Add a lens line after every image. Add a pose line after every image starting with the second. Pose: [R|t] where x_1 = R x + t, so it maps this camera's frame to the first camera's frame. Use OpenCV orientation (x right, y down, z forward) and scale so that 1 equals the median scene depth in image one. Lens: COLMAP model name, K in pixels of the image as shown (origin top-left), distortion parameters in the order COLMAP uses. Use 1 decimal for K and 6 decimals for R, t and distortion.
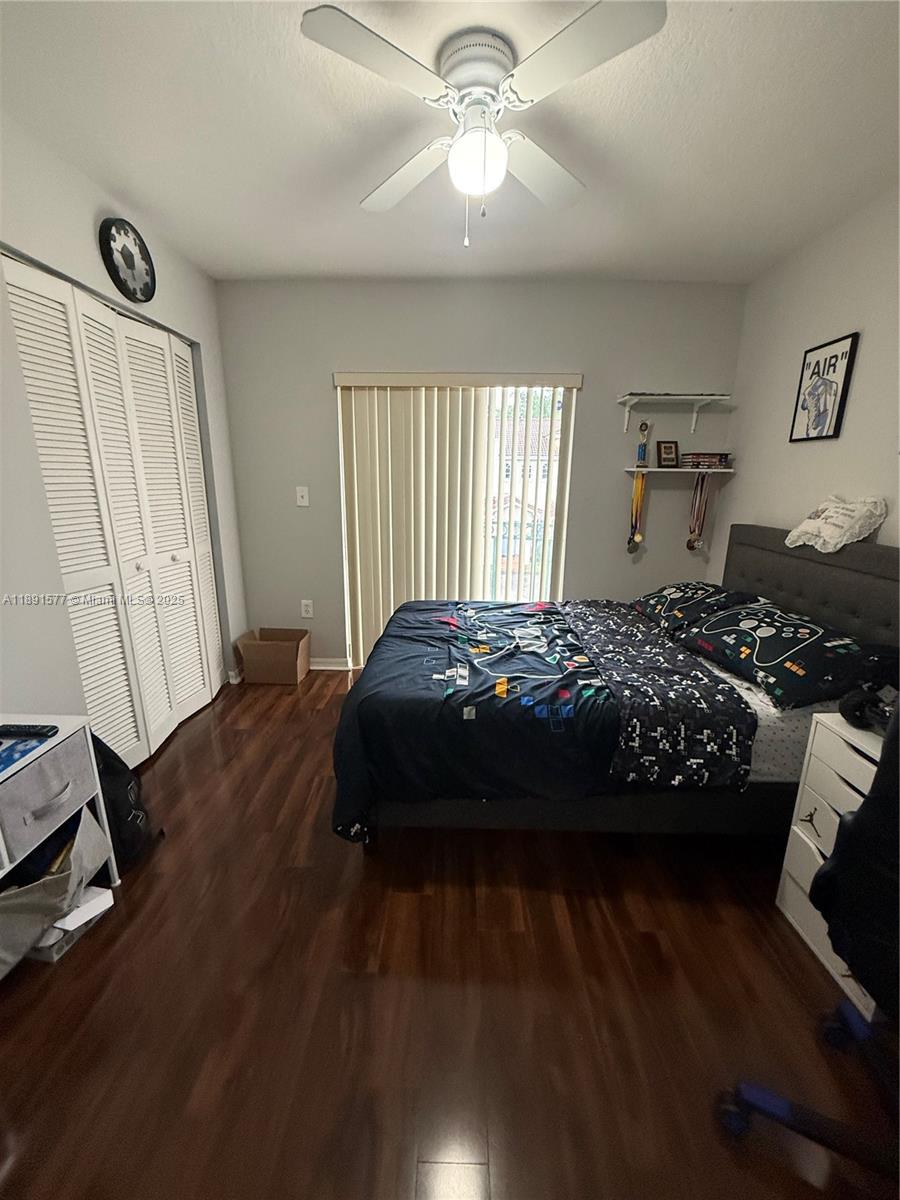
lens RADIAL K [[478.6, 0, 450.0], [0, 478.6, 600.0], [0, 0, 1]] dist [0.000281, 0.000043]
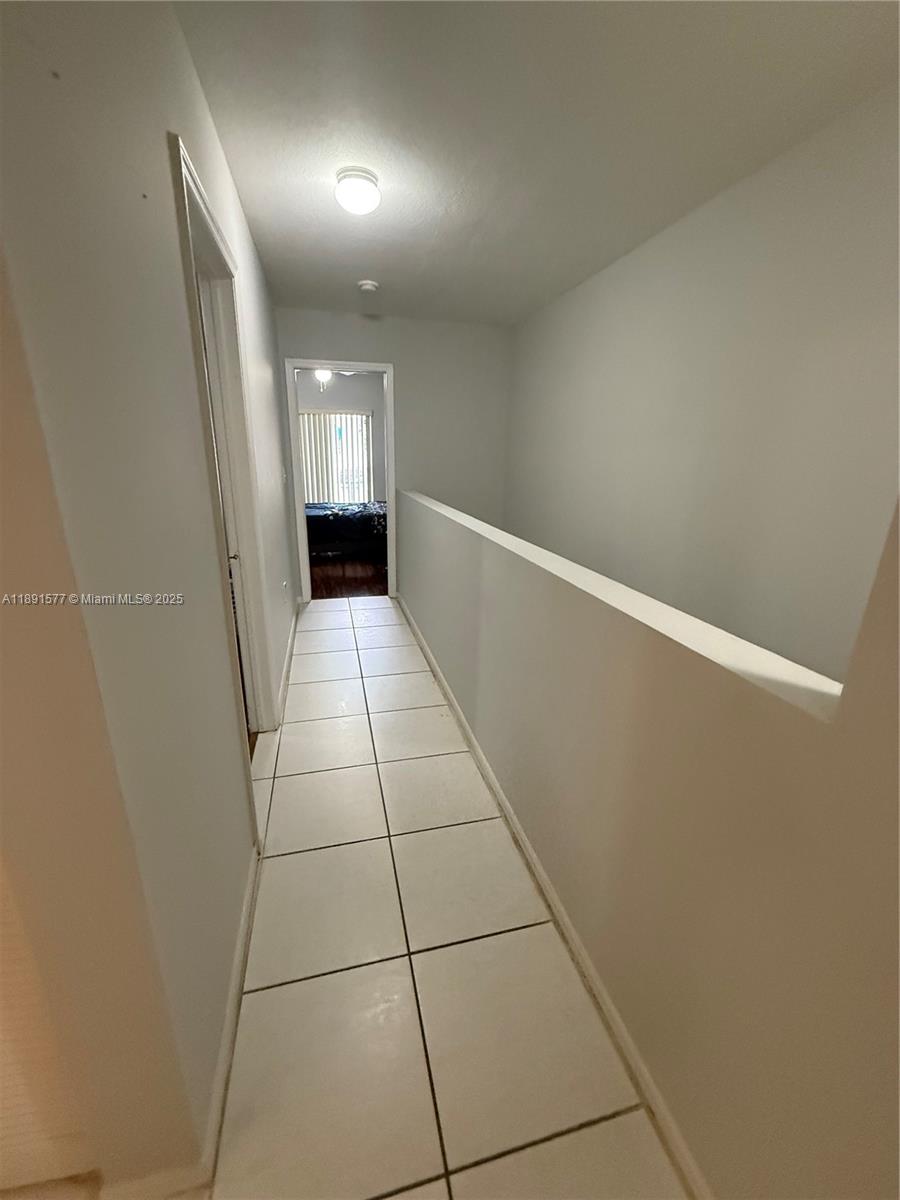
lens RADIAL K [[478.6, 0, 450.0], [0, 478.6, 600.0], [0, 0, 1]] dist [0.000281, 0.000043]
pose [[0.966108, -0.068155, 0.248978, -0.020605], [0.054839, 0.996688, 0.060040, 0.383434], [-0.252245, -0.044351, 0.966646, -1.552557]]
